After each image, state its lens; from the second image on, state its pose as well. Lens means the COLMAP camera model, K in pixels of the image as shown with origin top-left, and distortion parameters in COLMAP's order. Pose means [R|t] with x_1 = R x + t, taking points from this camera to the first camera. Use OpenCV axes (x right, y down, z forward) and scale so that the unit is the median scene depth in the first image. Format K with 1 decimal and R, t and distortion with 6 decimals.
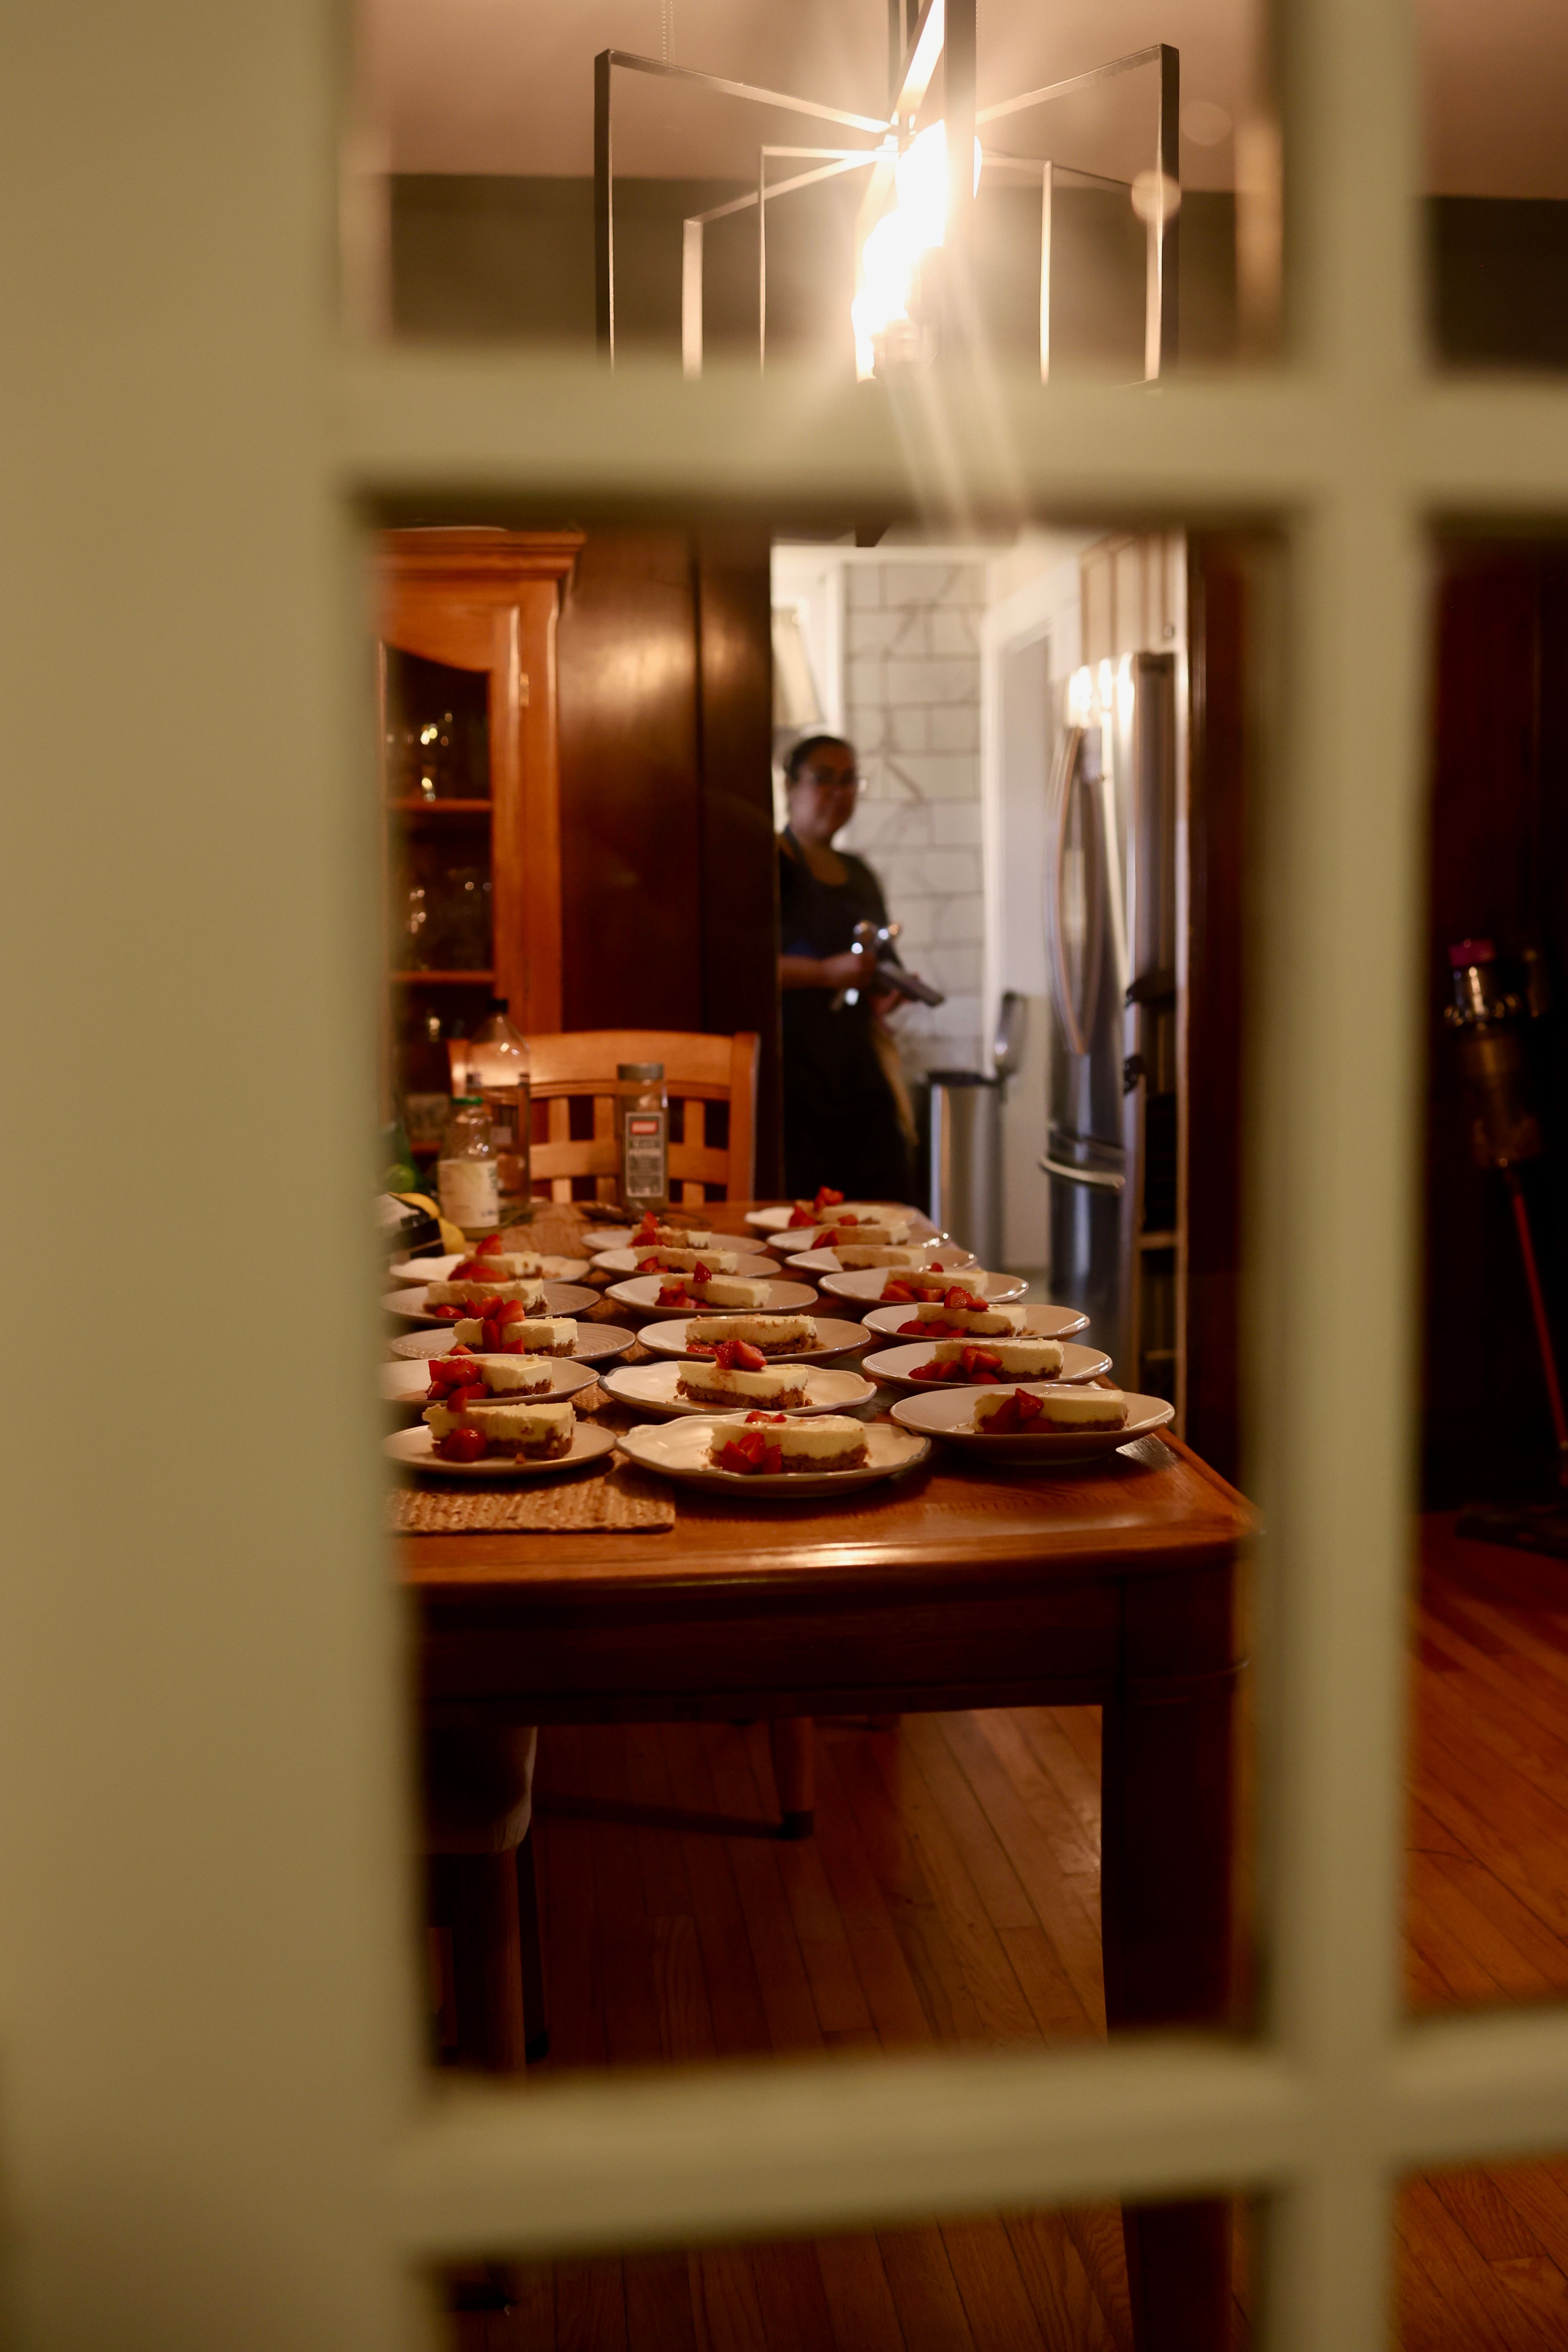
lens RADIAL K [[3234.4, 0, 784.0], [0, 3234.4, 1176.0], [0, 0, 1]] dist [-0.039340, -0.052133]
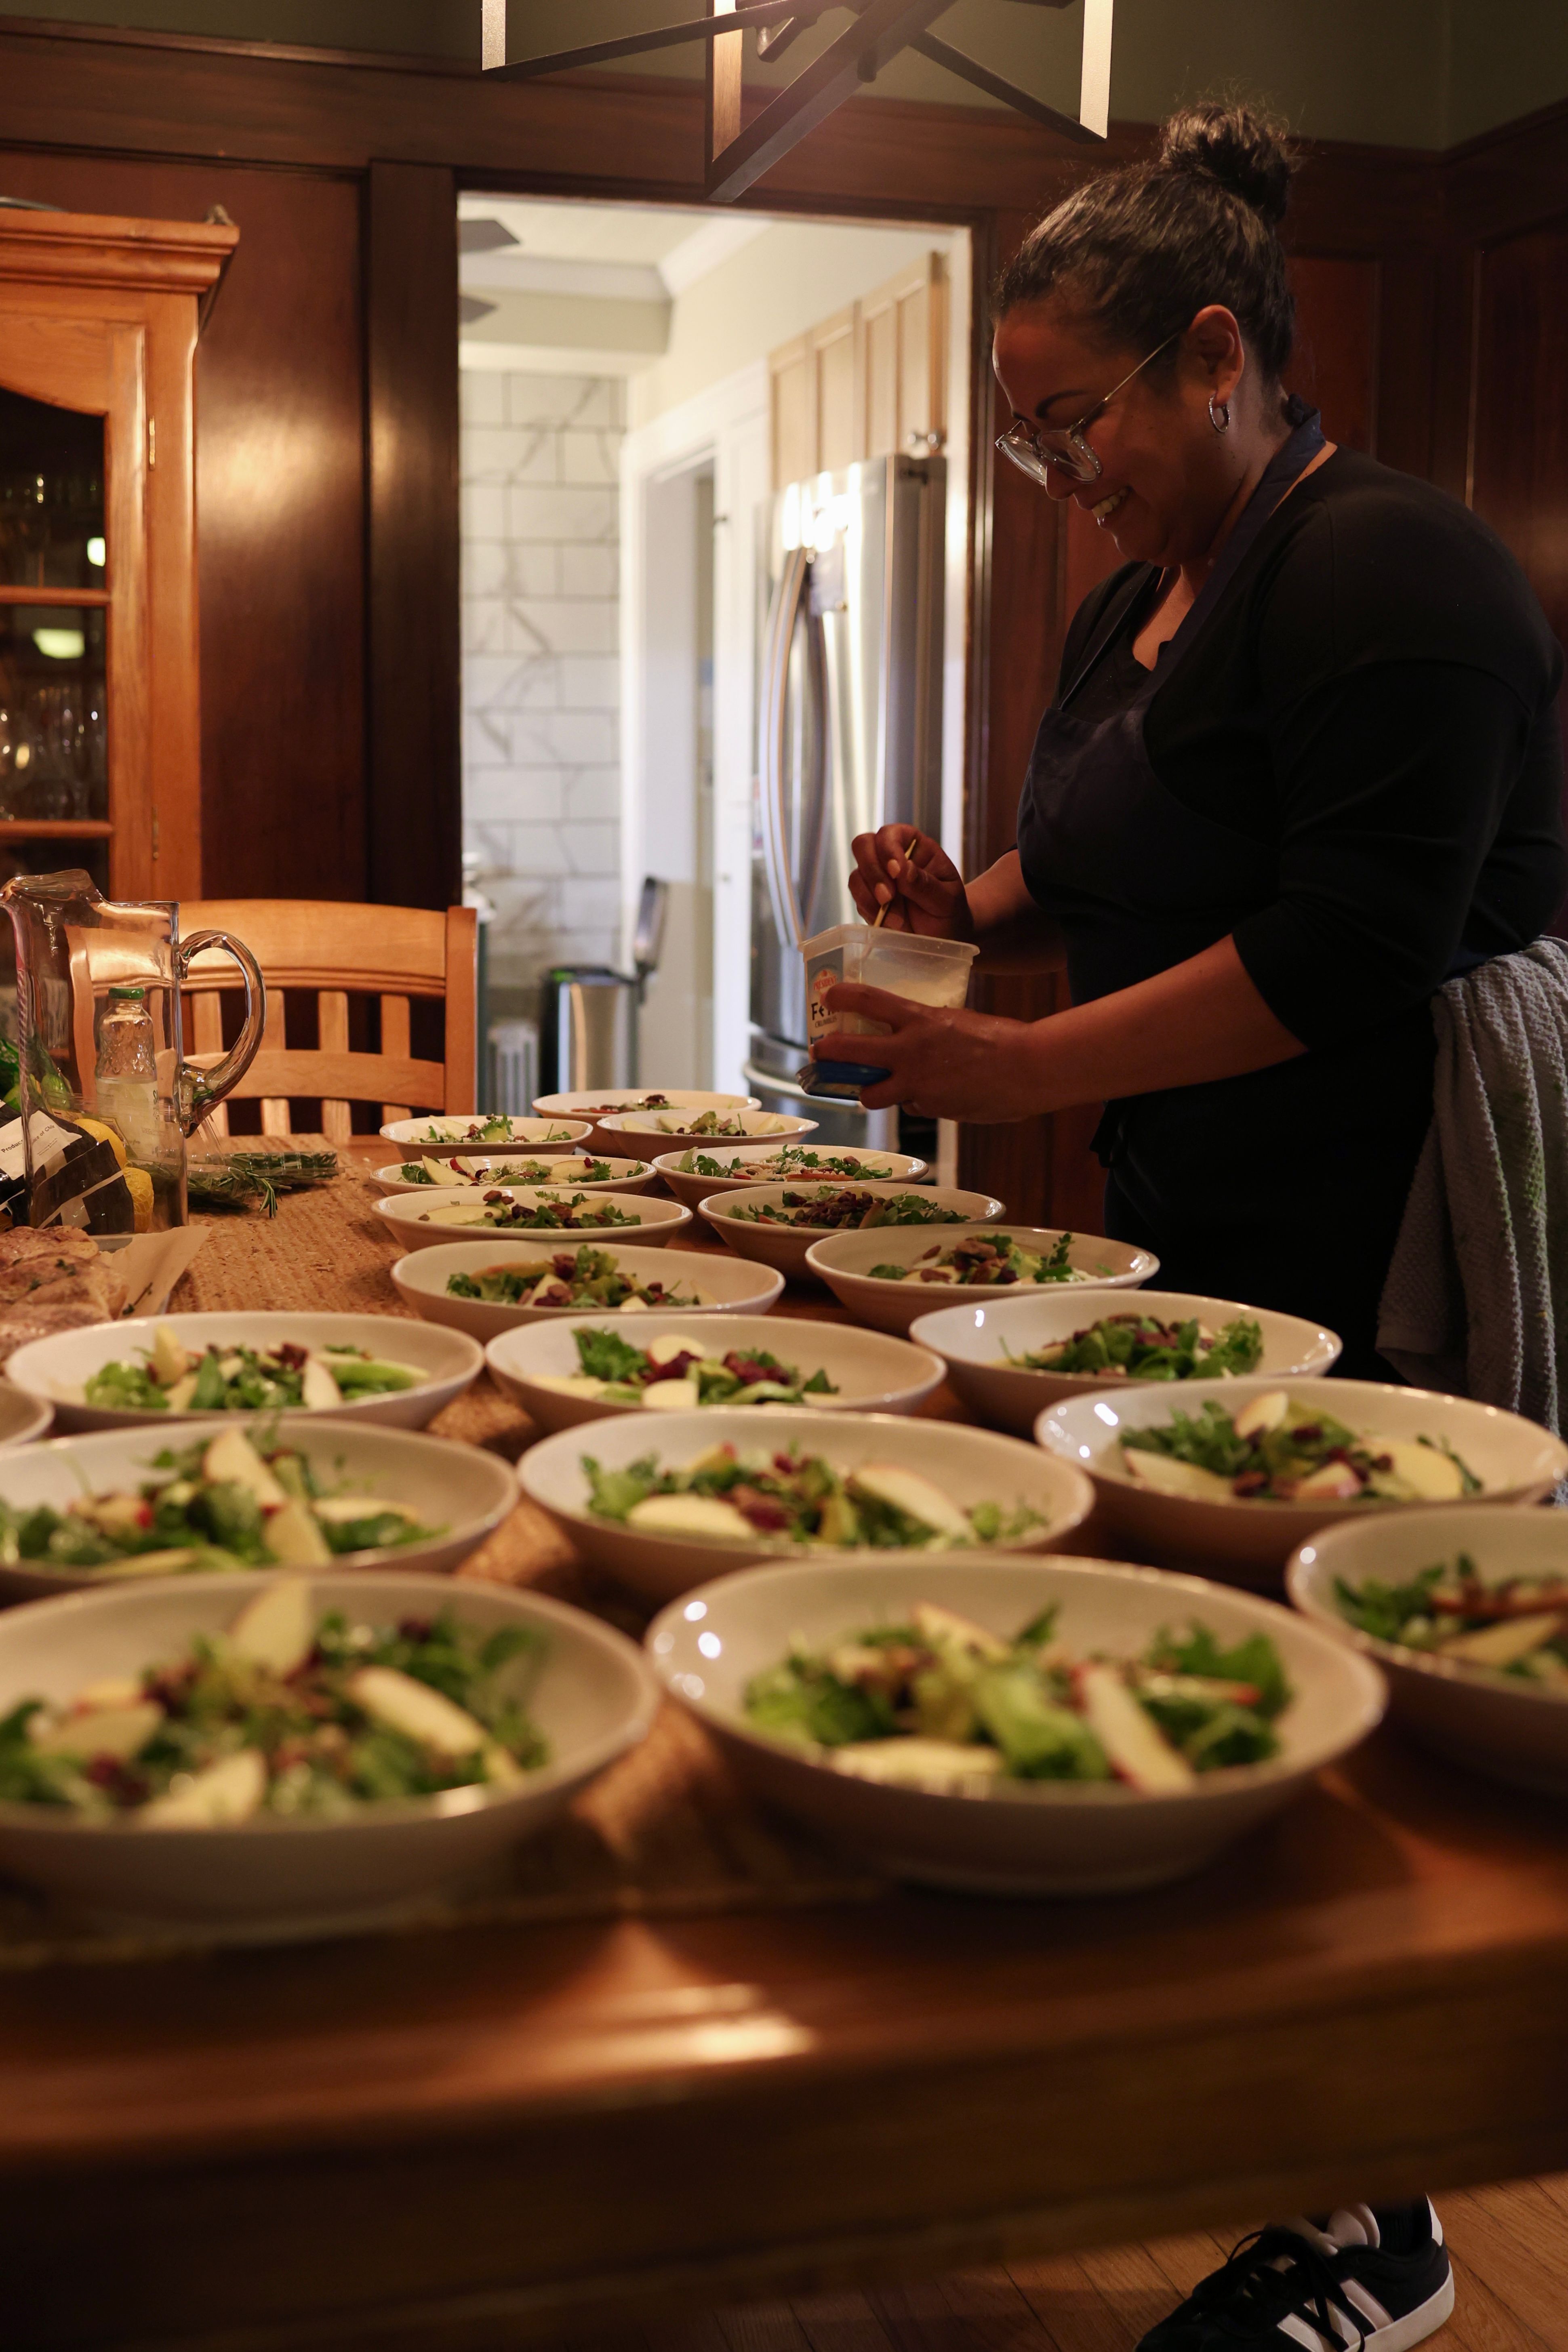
lens RADIAL K [[3215.7, 0, 784.0], [0, 3215.7, 1176.0], [0, 0, 1]] dist [0.214772, -0.033299]
pose [[0.987423, 0.004004, 0.158047, -0.032744], [-0.008778, 0.999526, 0.029518, -0.002193], [-0.157854, -0.030534, 0.986990, 0.128820]]
